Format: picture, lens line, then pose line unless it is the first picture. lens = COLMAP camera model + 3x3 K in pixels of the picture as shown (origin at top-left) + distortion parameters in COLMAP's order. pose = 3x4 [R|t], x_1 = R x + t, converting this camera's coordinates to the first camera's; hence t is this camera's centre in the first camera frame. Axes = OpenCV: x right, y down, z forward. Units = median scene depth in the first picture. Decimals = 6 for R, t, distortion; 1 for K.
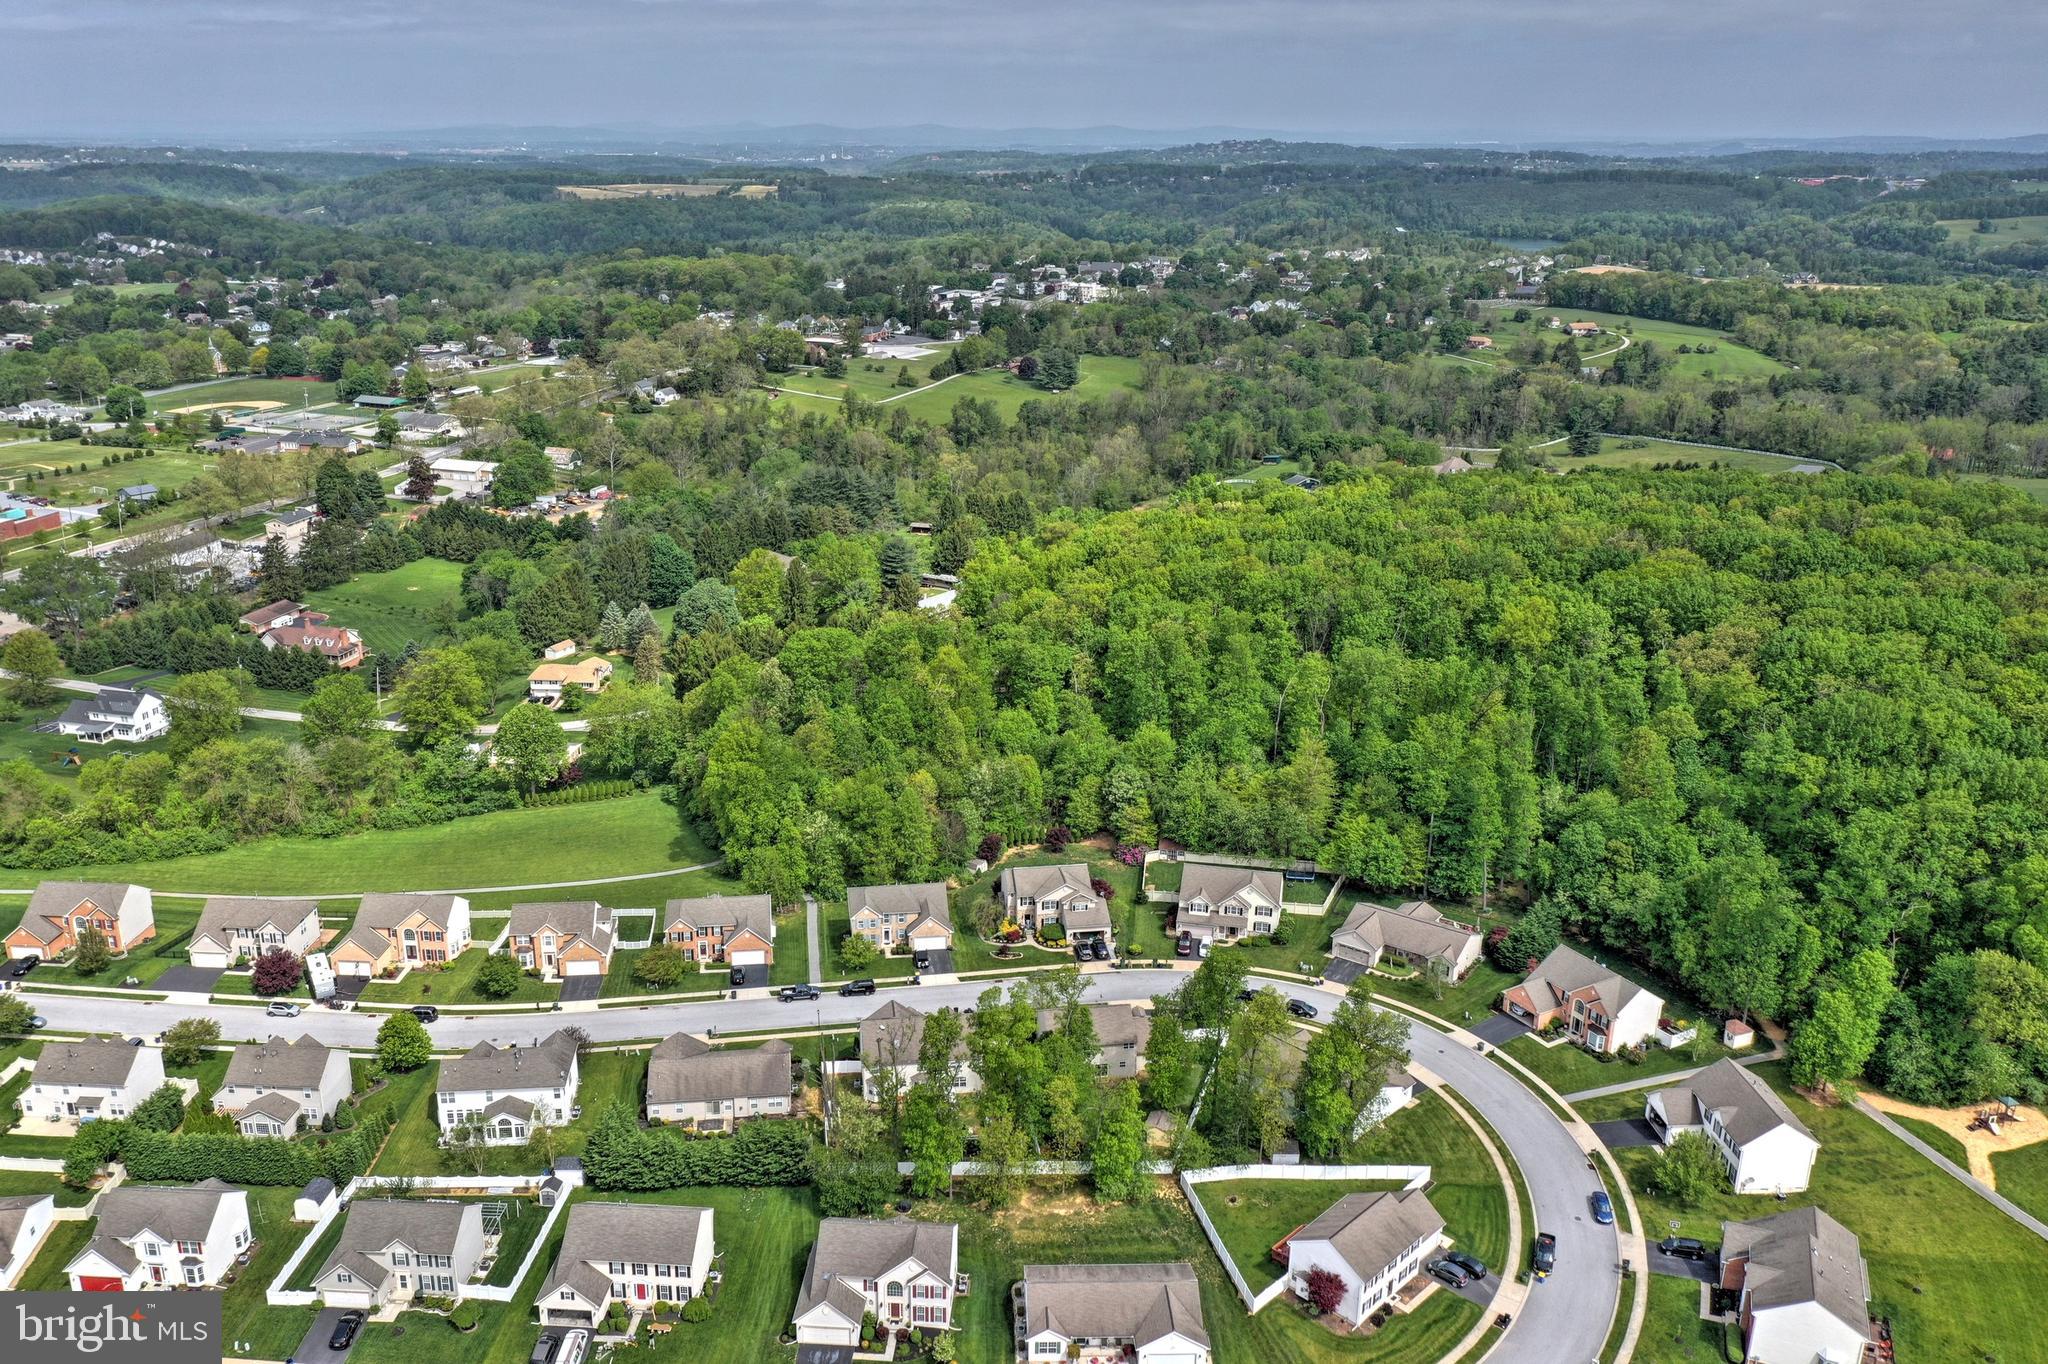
lens RADIAL K [[1617.2, 0, 1034.0], [0, 1617.2, 686.6], [0, 0, 1]] dist [-0.000309, 0.002378]
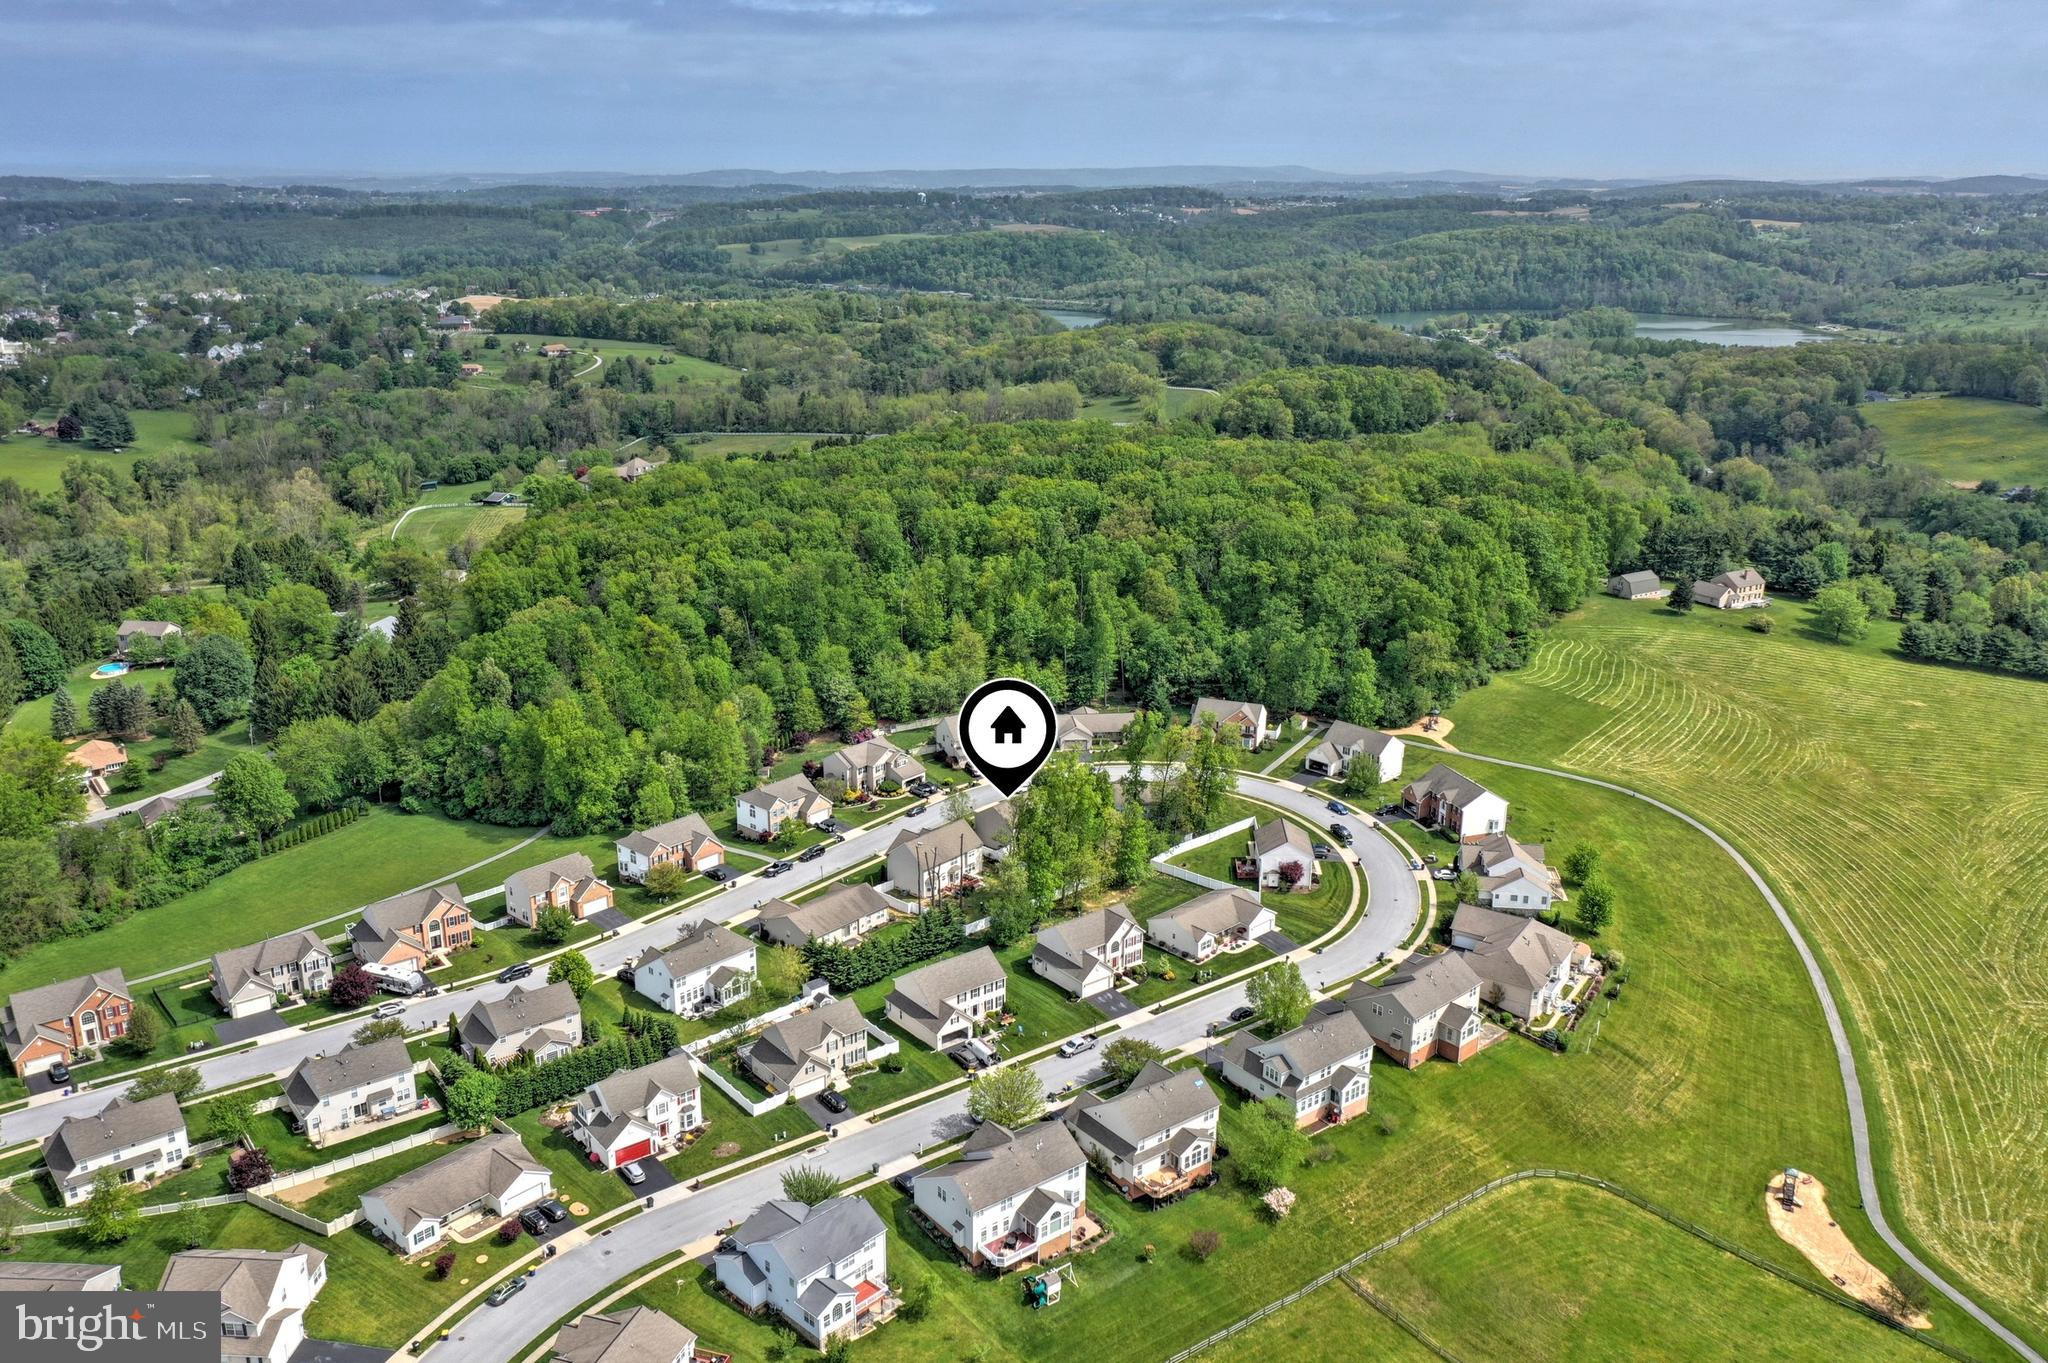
lens RADIAL K [[1642.9, 0, 1024.0], [0, 1642.9, 681.5], [0, 0, 1]] dist [0.010740, 0.003475]
pose [[0.739234, -0.197909, 0.643711, -0.785035], [0.214957, 0.975186, 0.052965, 0.022189], [-0.638221, 0.099217, 0.763433, -0.103320]]
